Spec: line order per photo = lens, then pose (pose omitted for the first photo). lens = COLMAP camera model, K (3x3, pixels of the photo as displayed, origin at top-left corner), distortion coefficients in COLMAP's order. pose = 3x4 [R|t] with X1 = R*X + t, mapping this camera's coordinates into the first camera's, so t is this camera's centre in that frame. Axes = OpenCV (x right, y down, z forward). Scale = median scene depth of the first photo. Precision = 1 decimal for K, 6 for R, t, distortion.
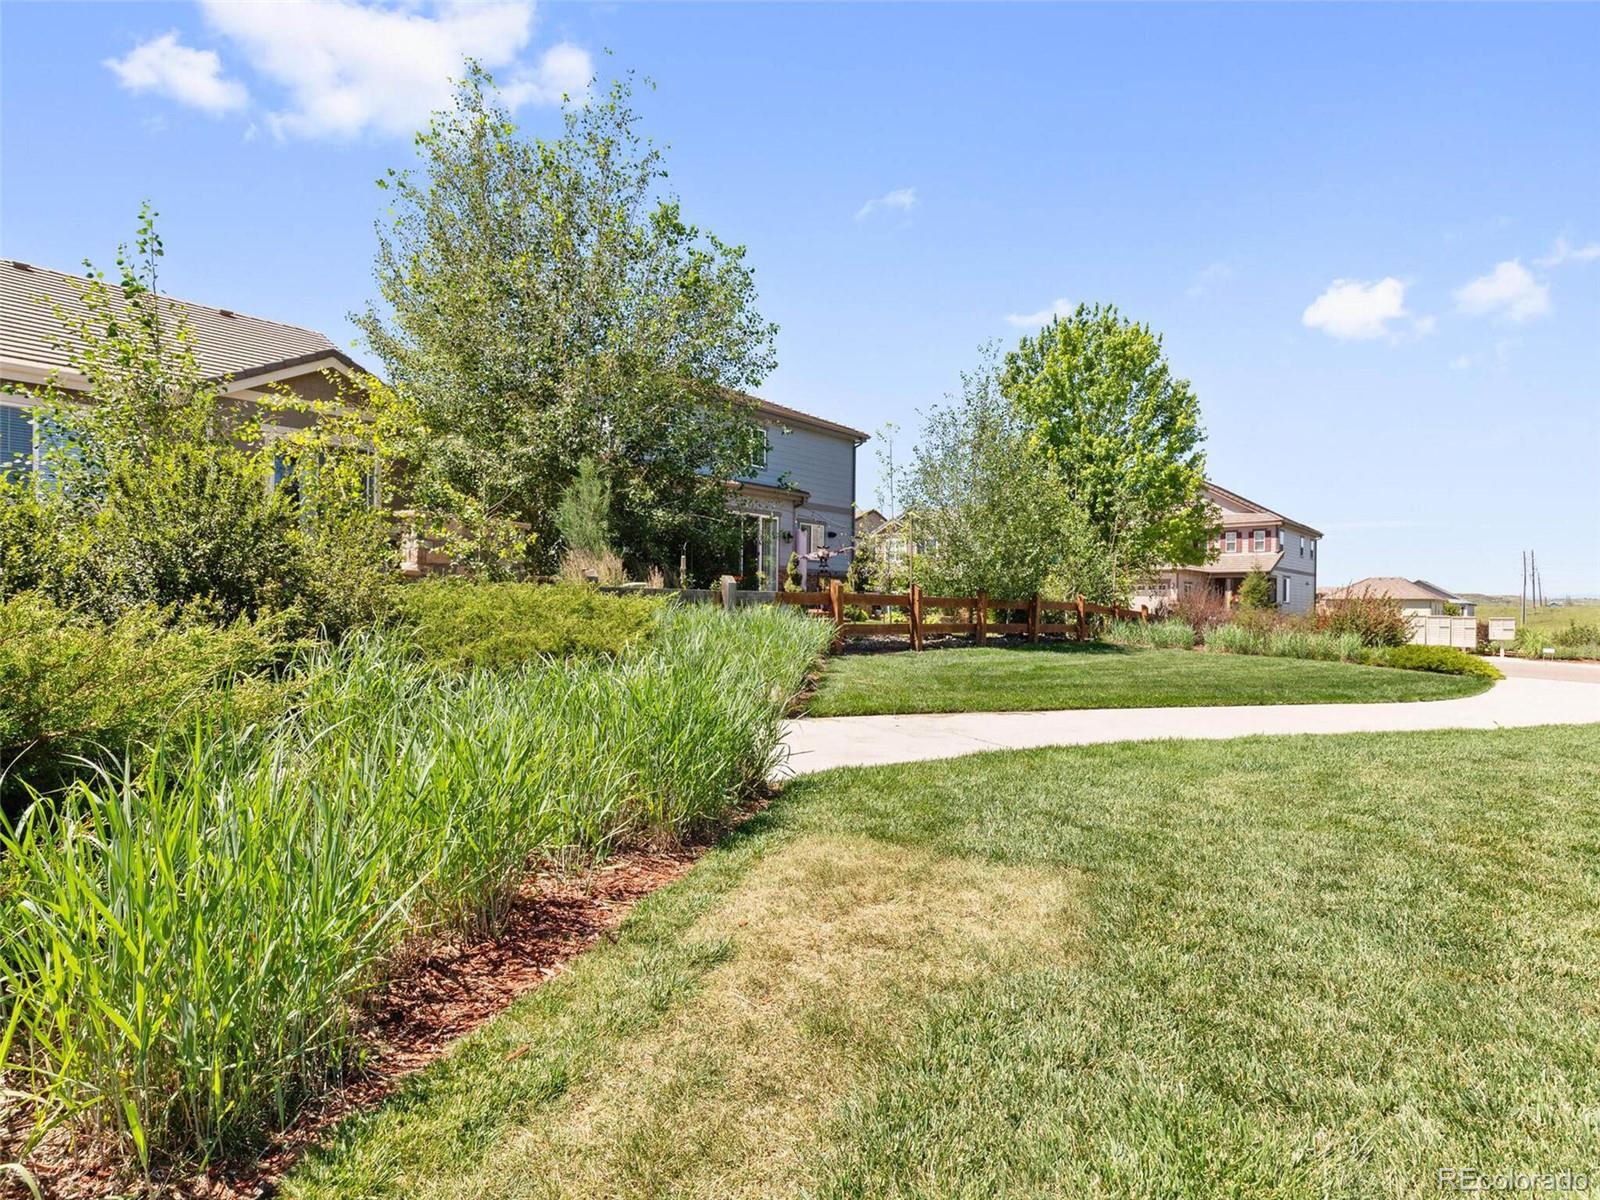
lens RADIAL K [[812.8, 0, 802.6], [0, 812.8, 604.1], [0, 0, 1]] dist [0.005320, -0.000775]
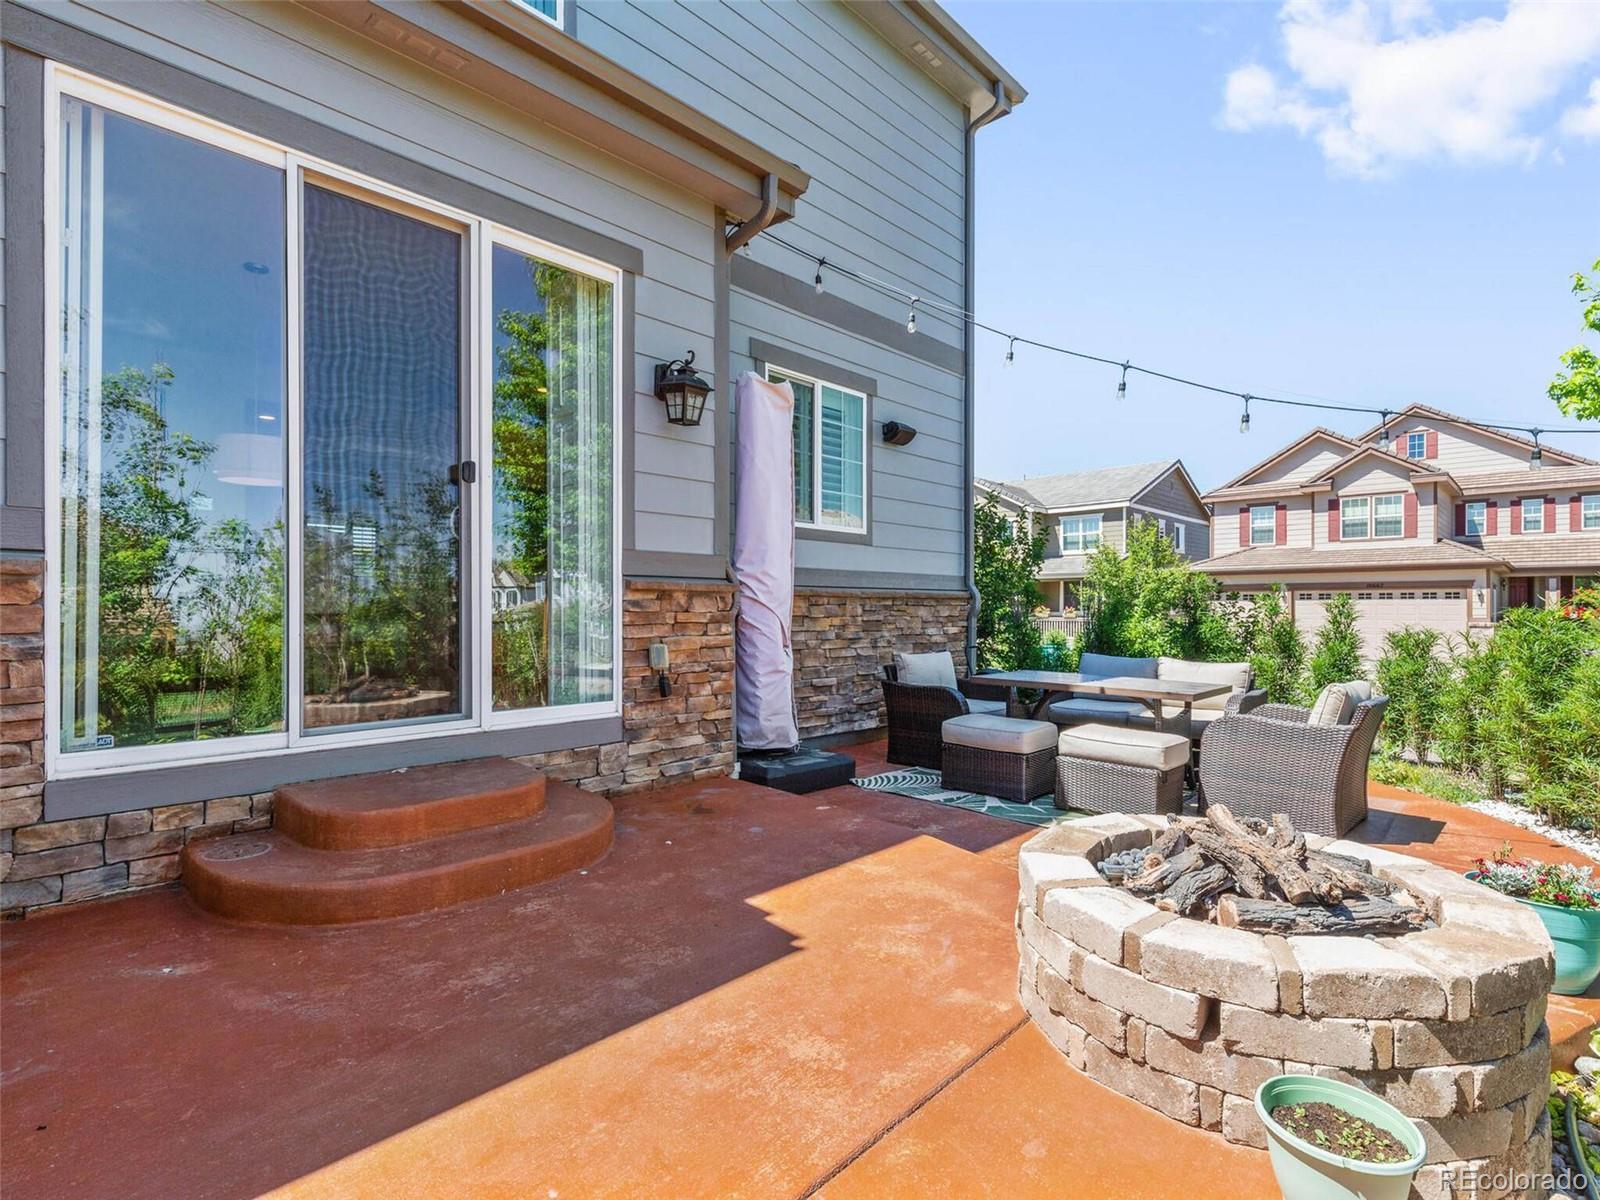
lens RADIAL K [[812.8, 0, 807.5], [0, 812.8, 608.5], [0, 0, 1]] dist [0.005320, -0.000775]
pose [[0.999956, -0.007021, -0.006172, 0.009888], [0.007077, 0.999934, 0.009039, -0.035495], [0.006108, -0.009083, 0.999940, 0.796360]]
